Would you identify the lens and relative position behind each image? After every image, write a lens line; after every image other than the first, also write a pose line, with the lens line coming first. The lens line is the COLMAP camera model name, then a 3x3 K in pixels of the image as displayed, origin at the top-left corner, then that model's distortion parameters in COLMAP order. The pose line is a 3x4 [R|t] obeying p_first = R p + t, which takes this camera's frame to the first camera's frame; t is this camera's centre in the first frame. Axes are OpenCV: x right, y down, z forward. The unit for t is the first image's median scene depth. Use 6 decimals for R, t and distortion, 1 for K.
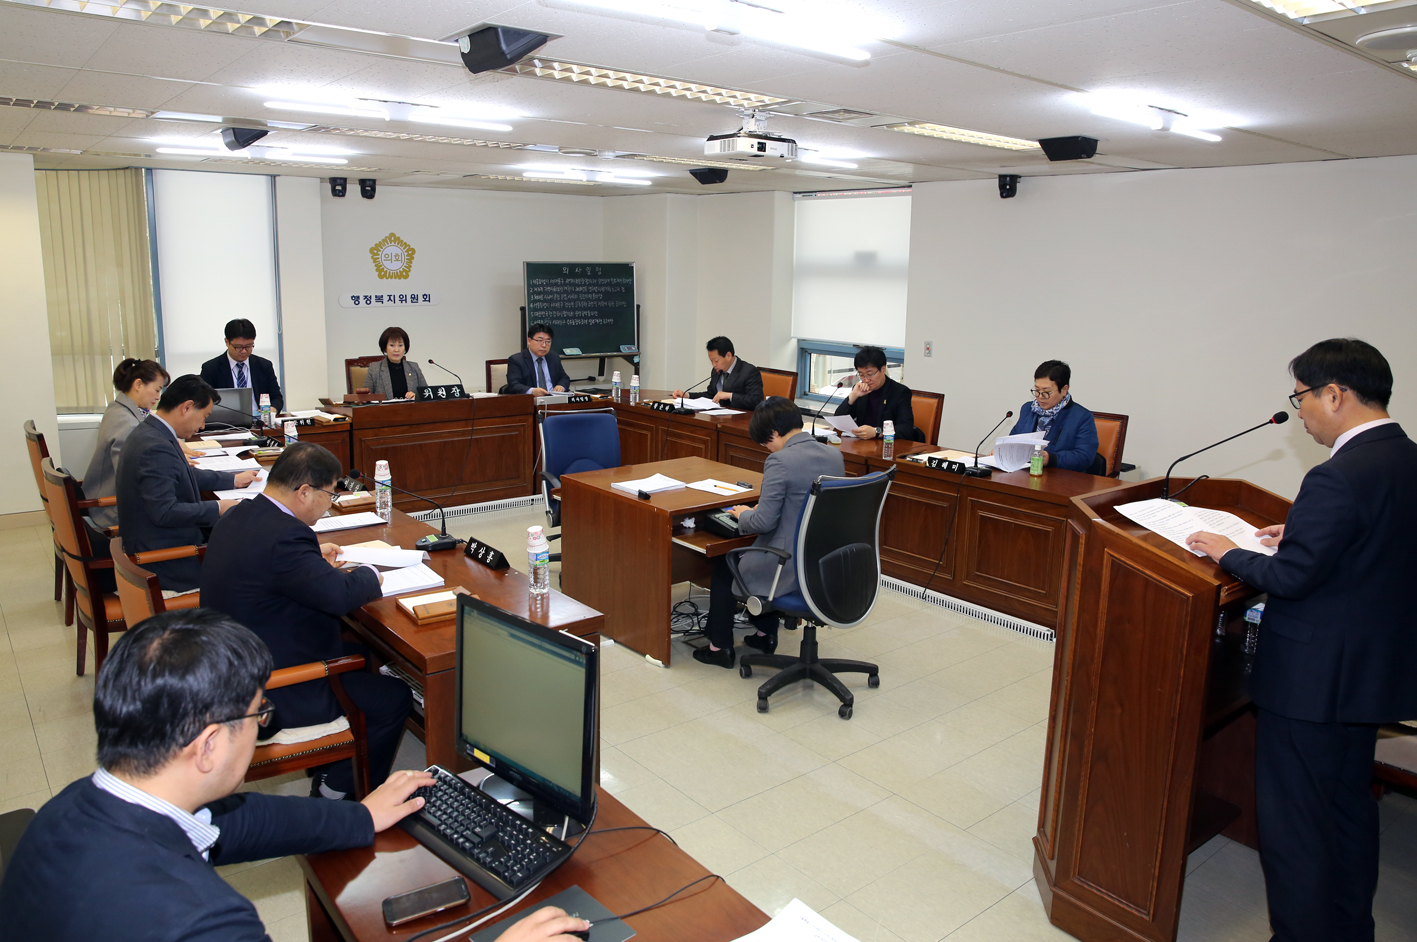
lens RADIAL K [[1004.6, 0, 708.8], [0, 1004.6, 466.2], [0, 0, 1]] dist [-0.038729, 0.002773]
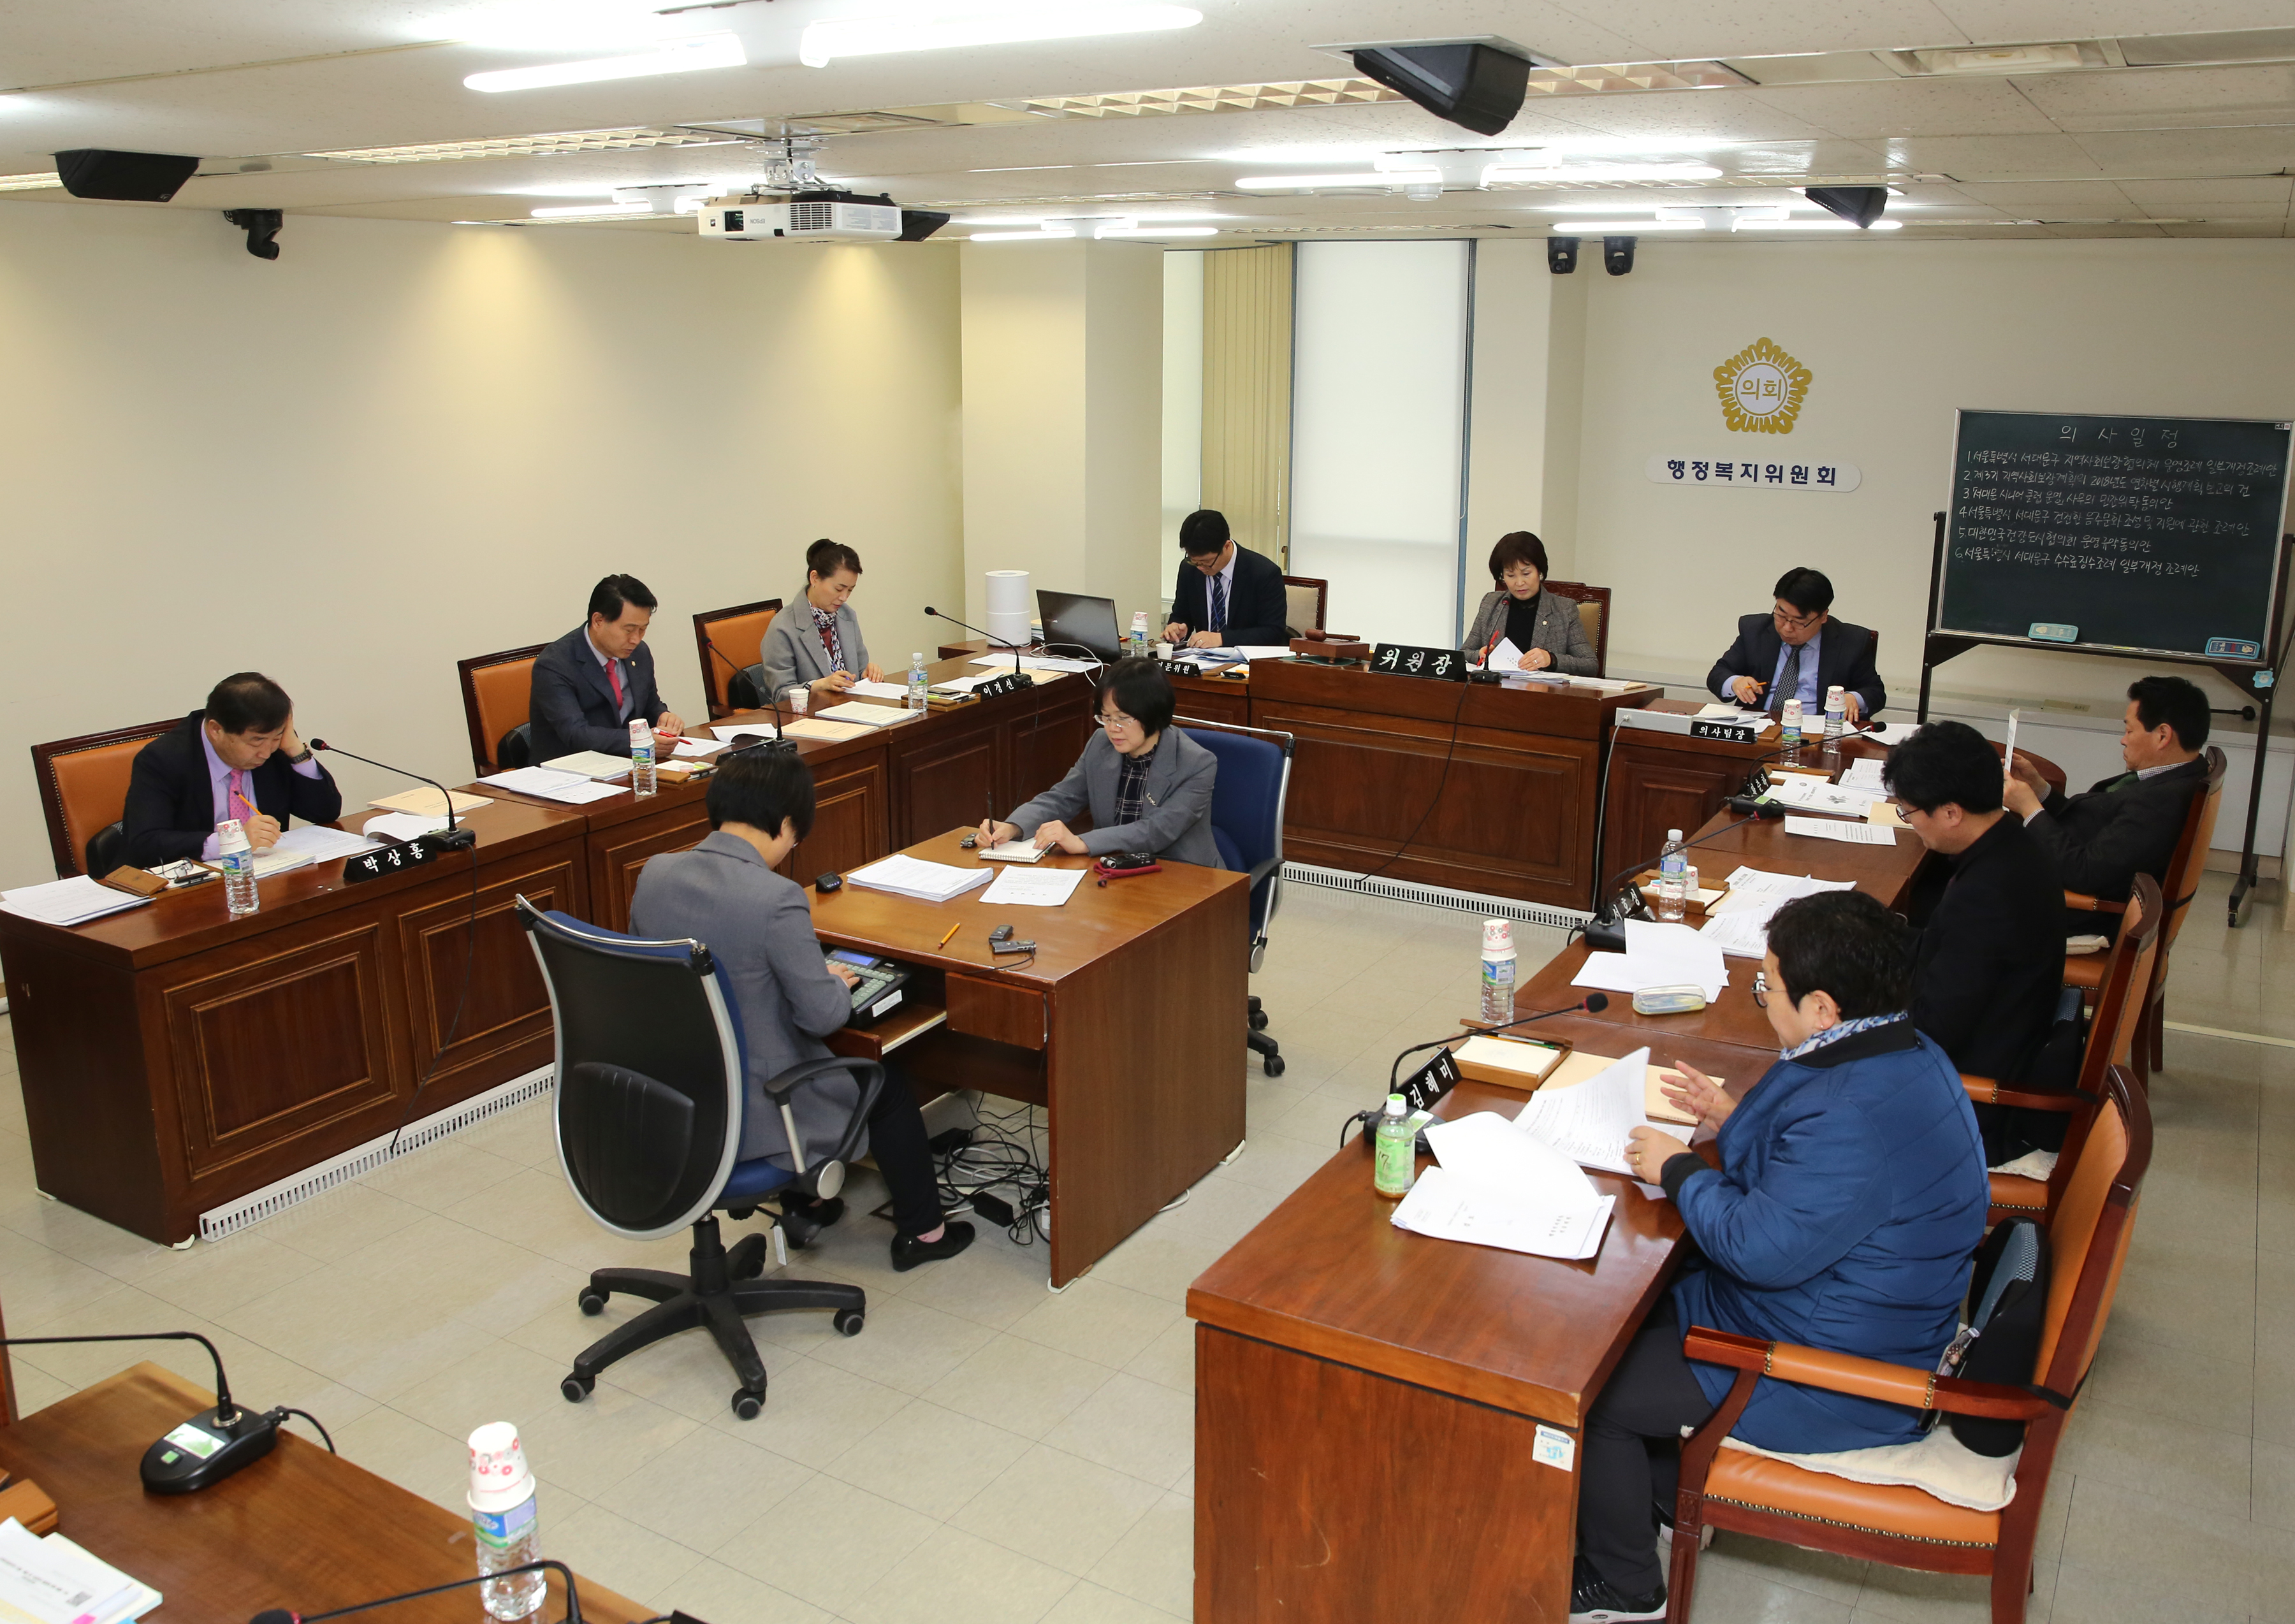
lens RADIAL K [[1892.2, 0, 1151.9], [0, 1892.2, 812.4], [0, 0, 1]] dist [-0.057110, 0.005987]
pose [[0.348680, 0.228523, -0.908955, 0.451330], [-0.189877, 0.966932, 0.170261, -0.105049], [0.917807, 0.113223, 0.380541, 0.389990]]
